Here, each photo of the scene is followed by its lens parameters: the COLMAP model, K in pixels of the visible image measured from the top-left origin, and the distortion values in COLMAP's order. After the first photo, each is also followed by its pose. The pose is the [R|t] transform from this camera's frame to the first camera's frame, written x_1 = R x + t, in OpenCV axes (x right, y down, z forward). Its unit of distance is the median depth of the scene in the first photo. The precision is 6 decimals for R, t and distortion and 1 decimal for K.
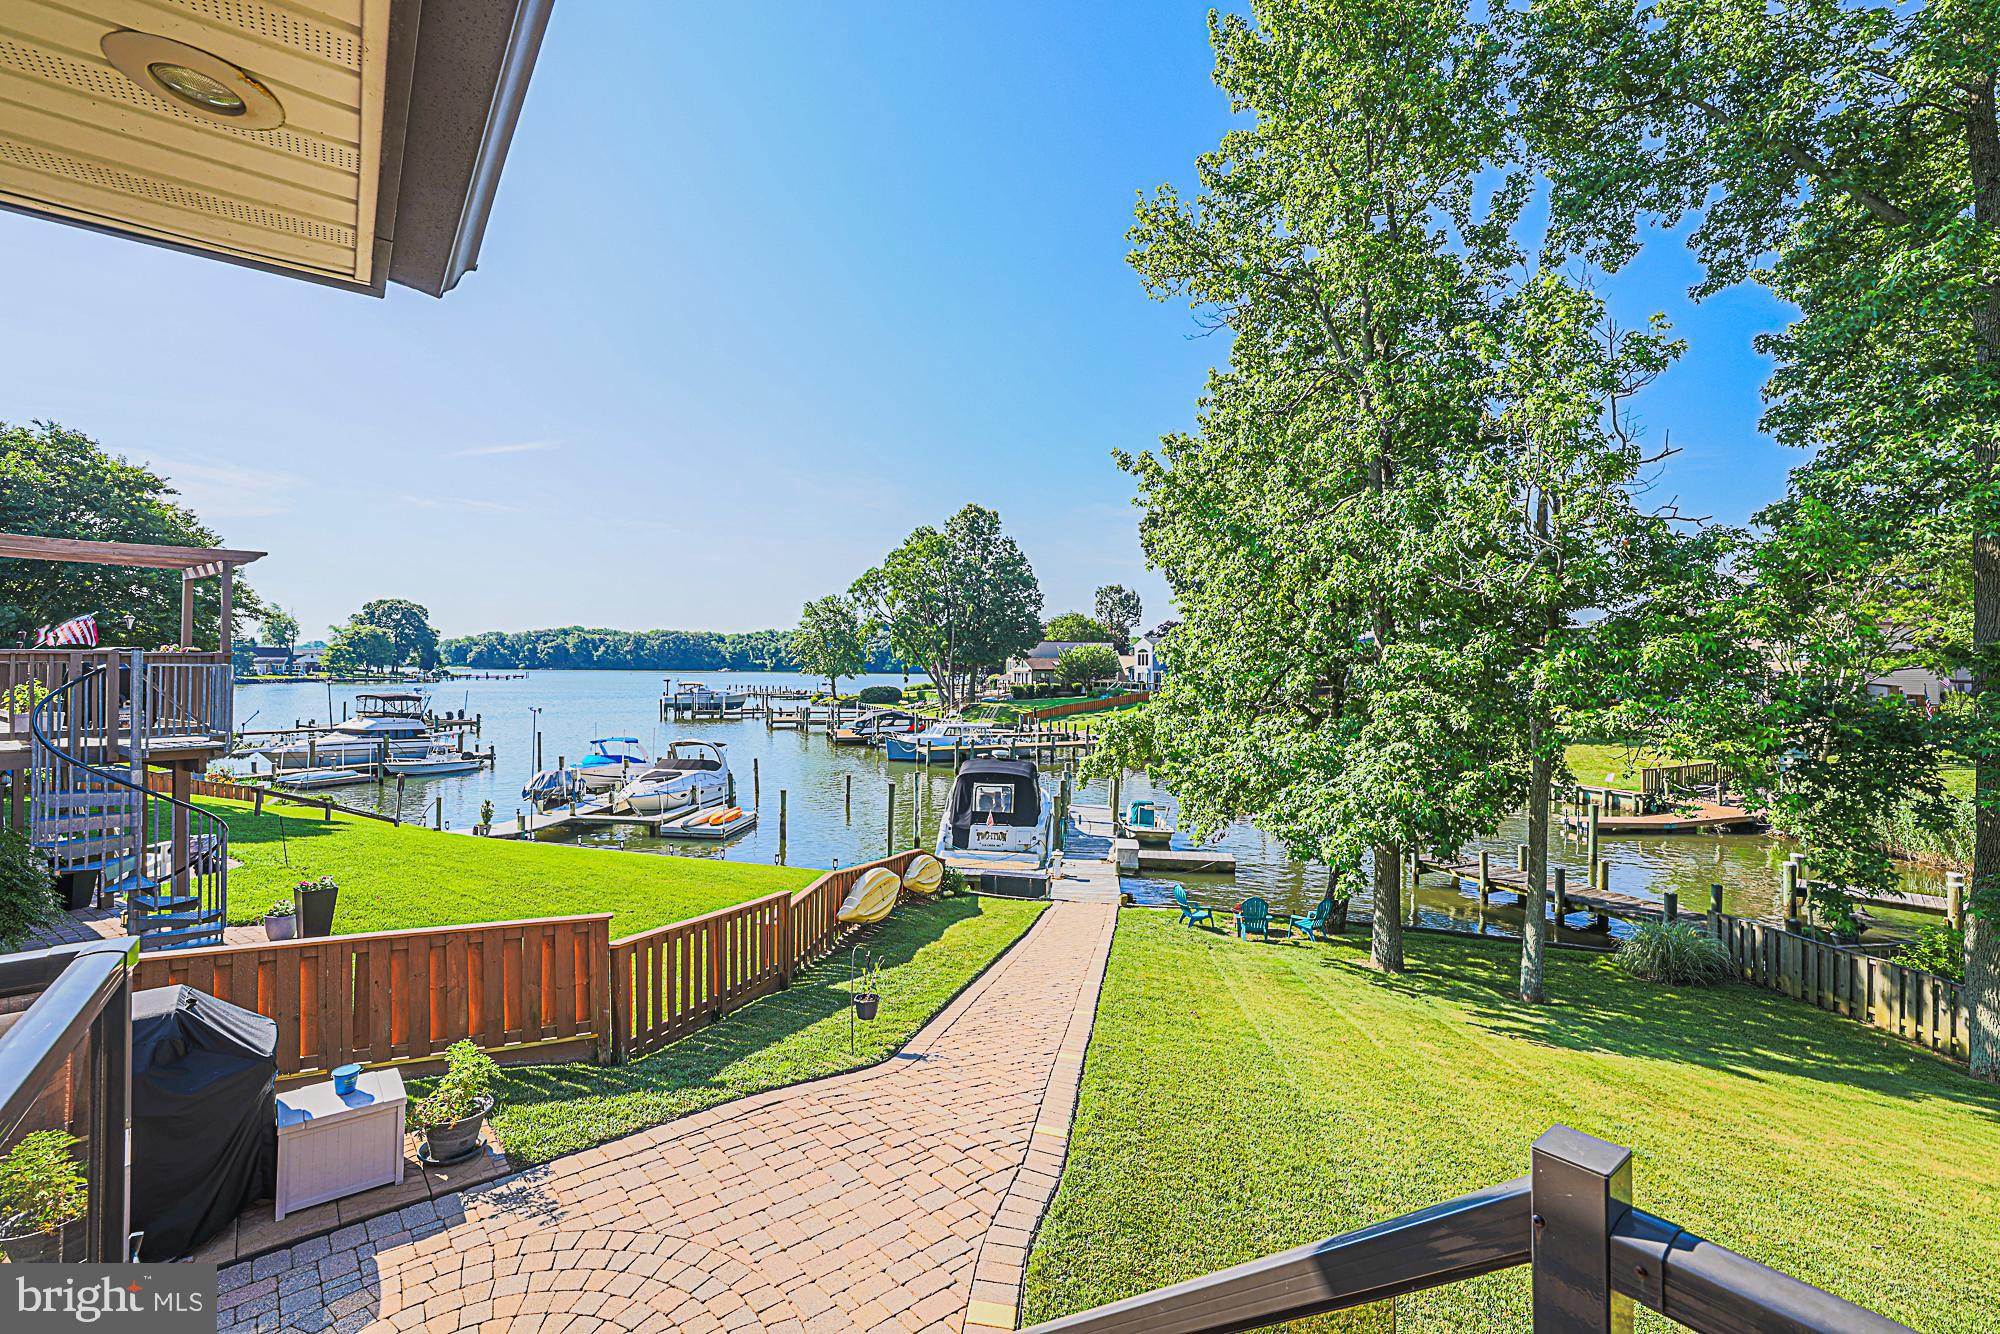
lens RADIAL K [[876.6, 0, 992.6], [0, 876.6, 648.6], [0, 0, 1]] dist [-0.054155, 0.026095]
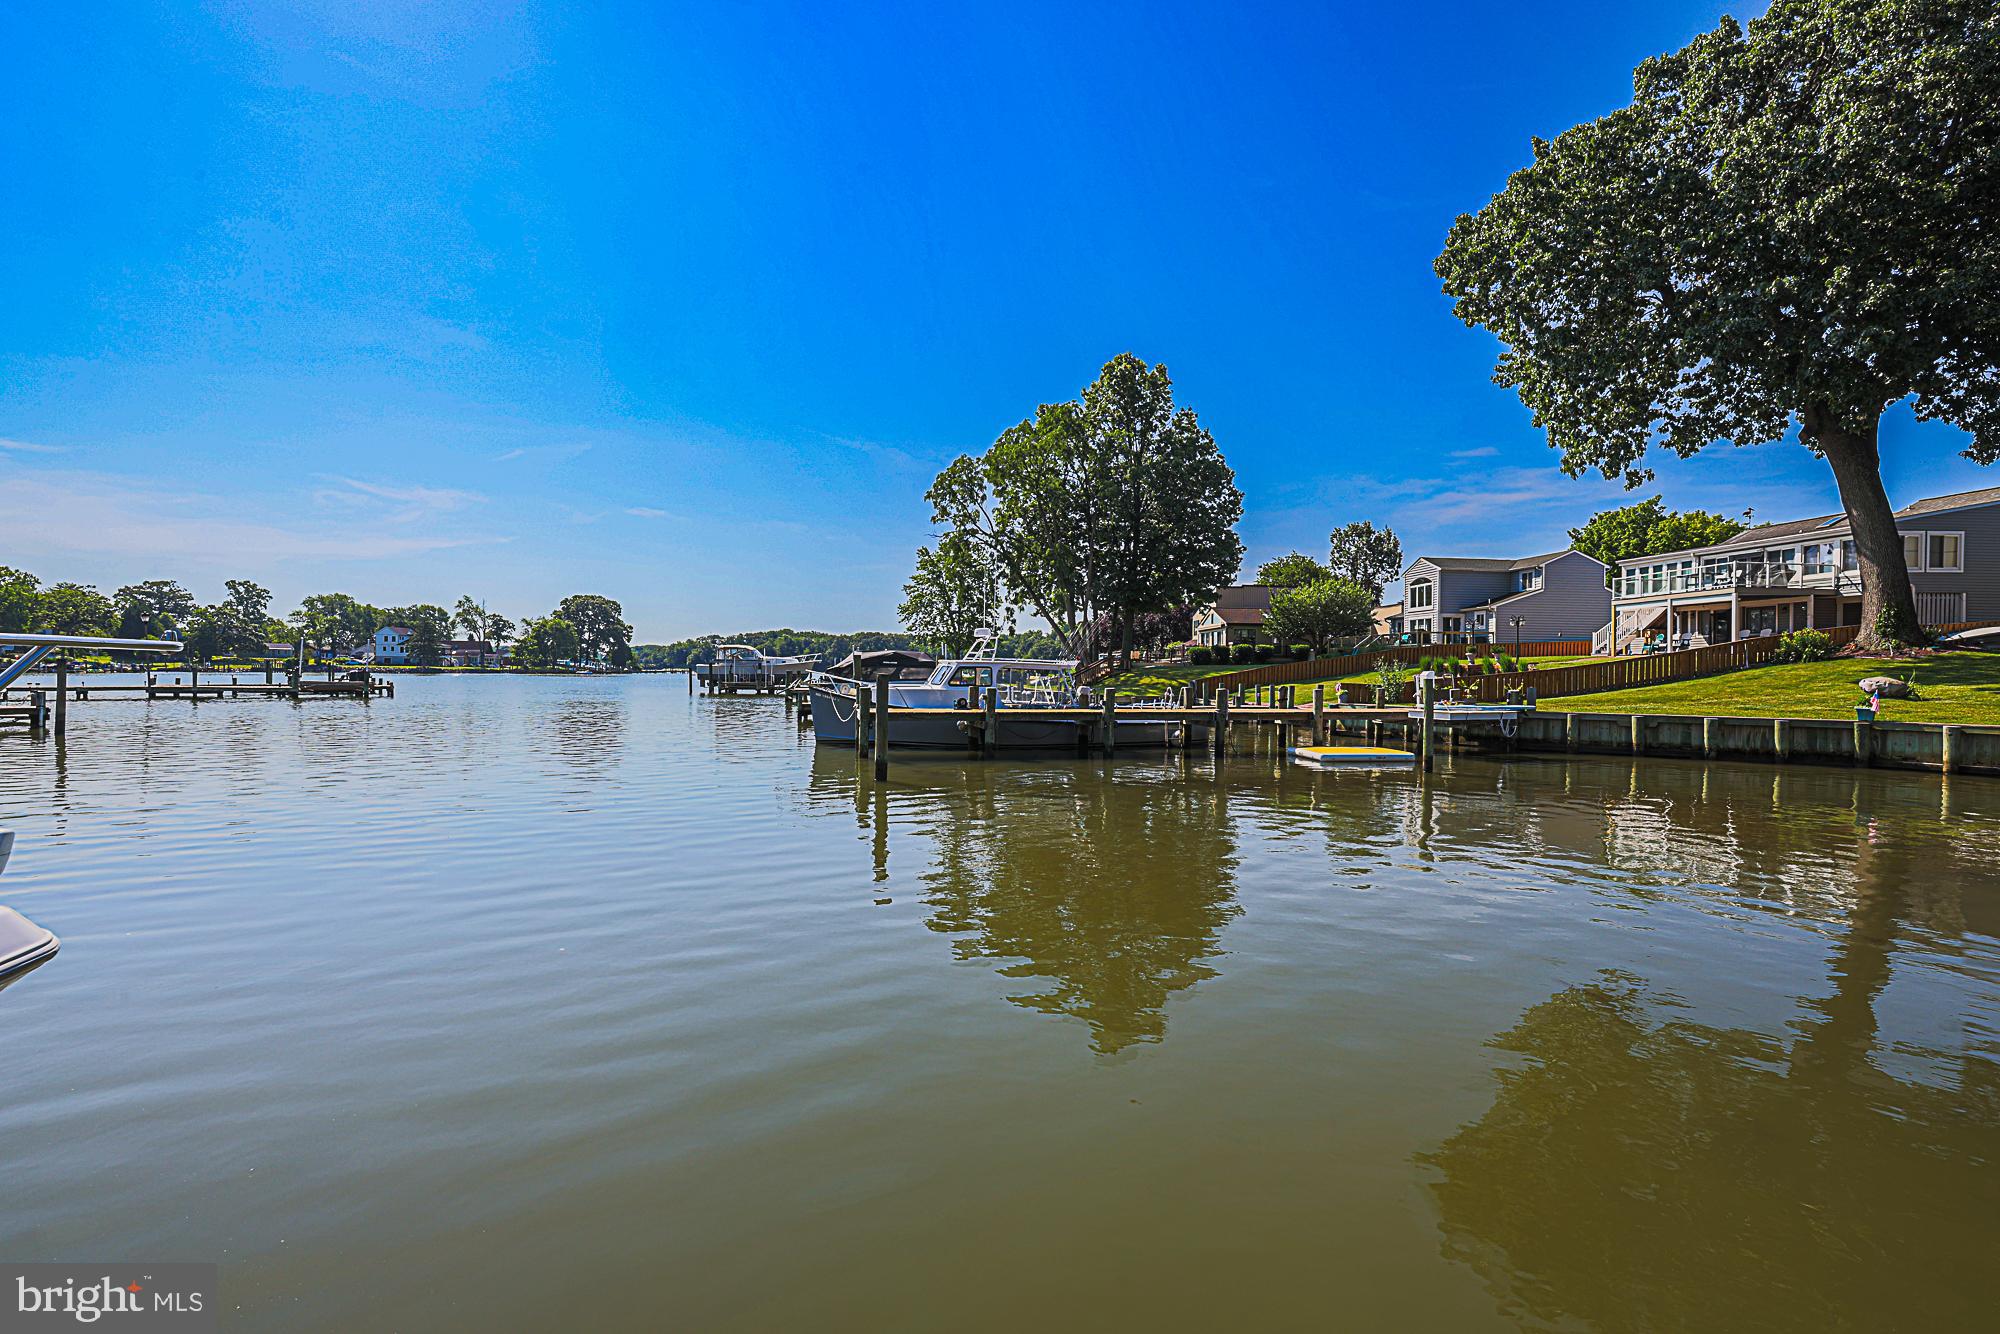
lens RADIAL K [[876.6, 0, 992.6], [0, 876.6, 648.6], [0, 0, 1]] dist [-0.054155, 0.026095]
pose [[0.968325, -0.004566, -0.249652, 0.097967], [0.001237, 0.999908, -0.013490, 0.127600], [0.249691, 0.012754, 0.968242, 0.890194]]
